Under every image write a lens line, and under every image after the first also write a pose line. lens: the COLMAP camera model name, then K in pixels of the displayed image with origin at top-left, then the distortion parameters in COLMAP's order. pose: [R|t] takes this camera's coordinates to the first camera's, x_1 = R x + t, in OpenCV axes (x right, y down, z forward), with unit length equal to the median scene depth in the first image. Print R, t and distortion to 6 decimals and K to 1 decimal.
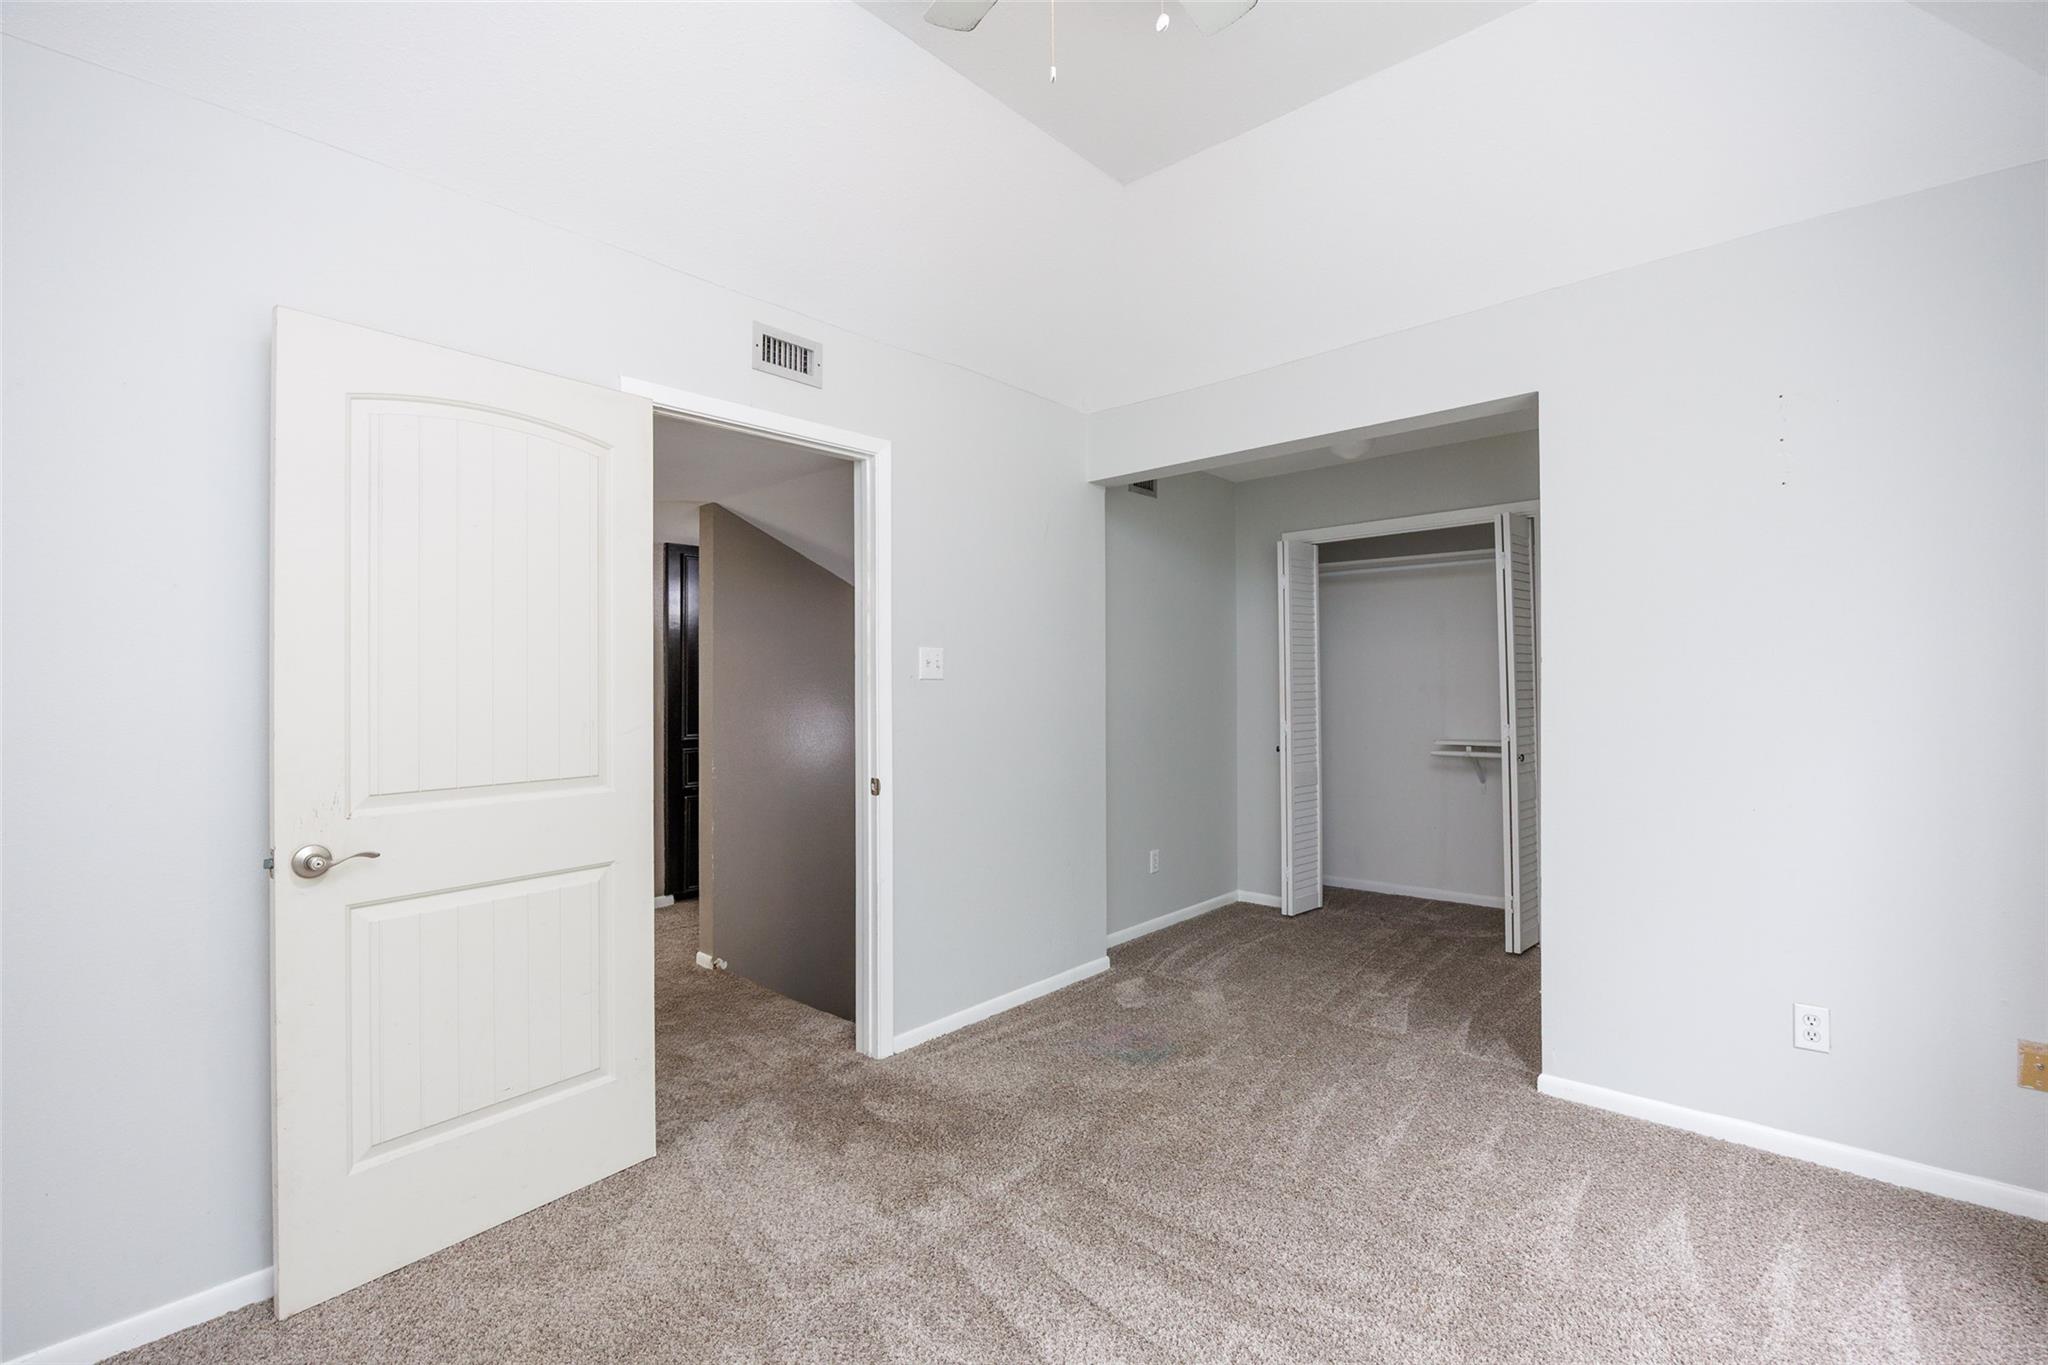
lens RADIAL K [[902.1, 0, 1016.9], [0, 902.1, 685.2], [0, 0, 1]] dist [-0.017898, 0.000331]
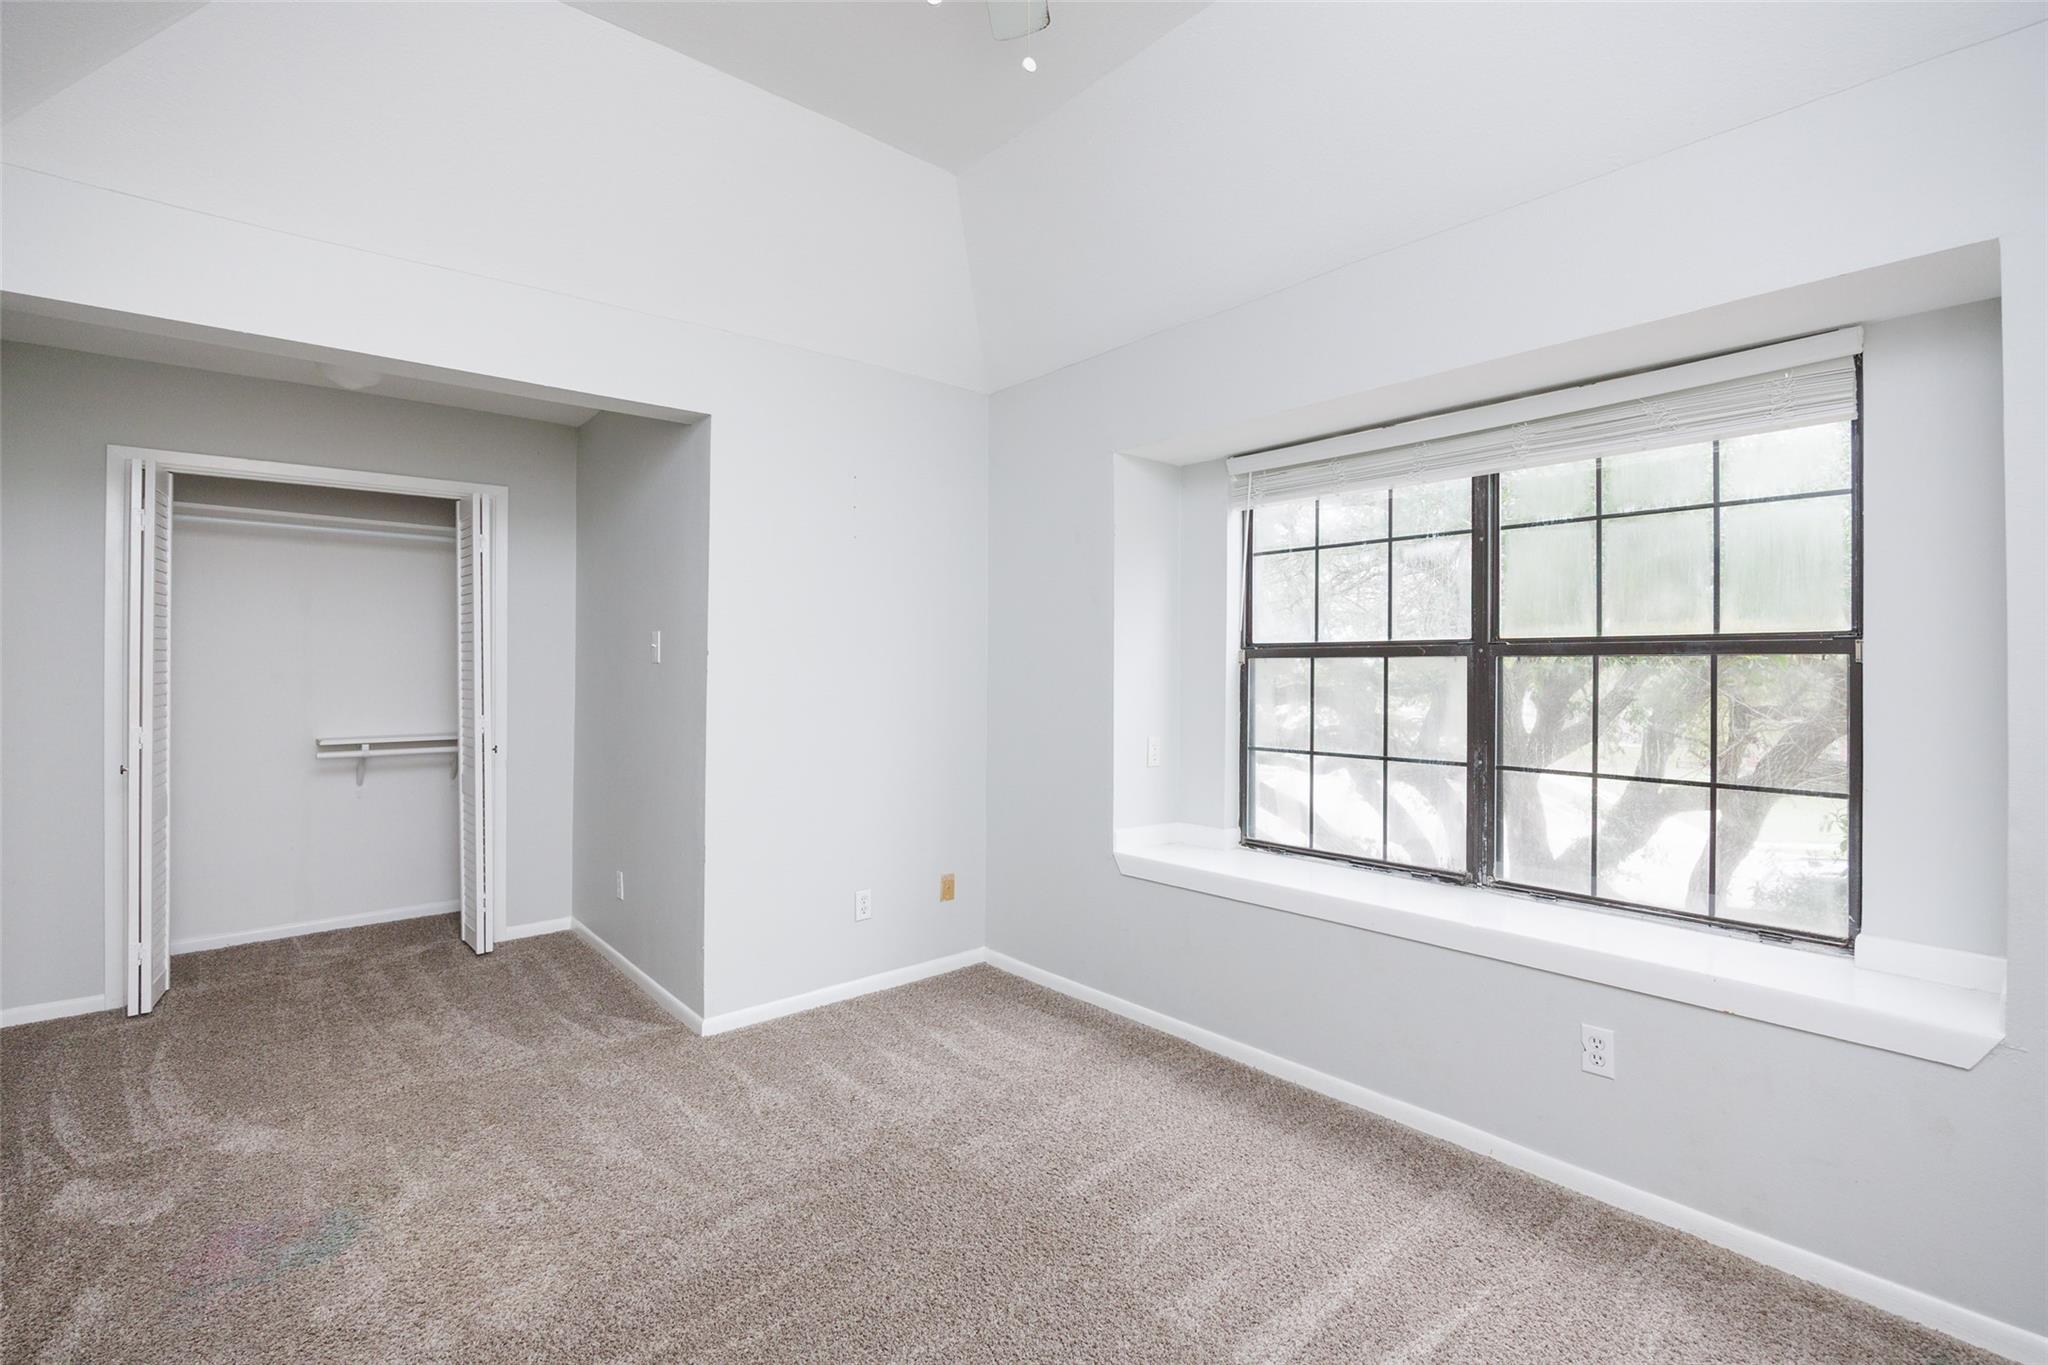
lens RADIAL K [[902.1, 0, 1017.3], [0, 902.1, 672.7], [0, 0, 1]] dist [-0.017898, 0.000331]
pose [[0.125154, 0.003173, 0.992132, -0.333841], [-0.003736, 0.999989, -0.002727, -0.001290], [-0.992130, -0.003365, 0.125165, 0.318710]]
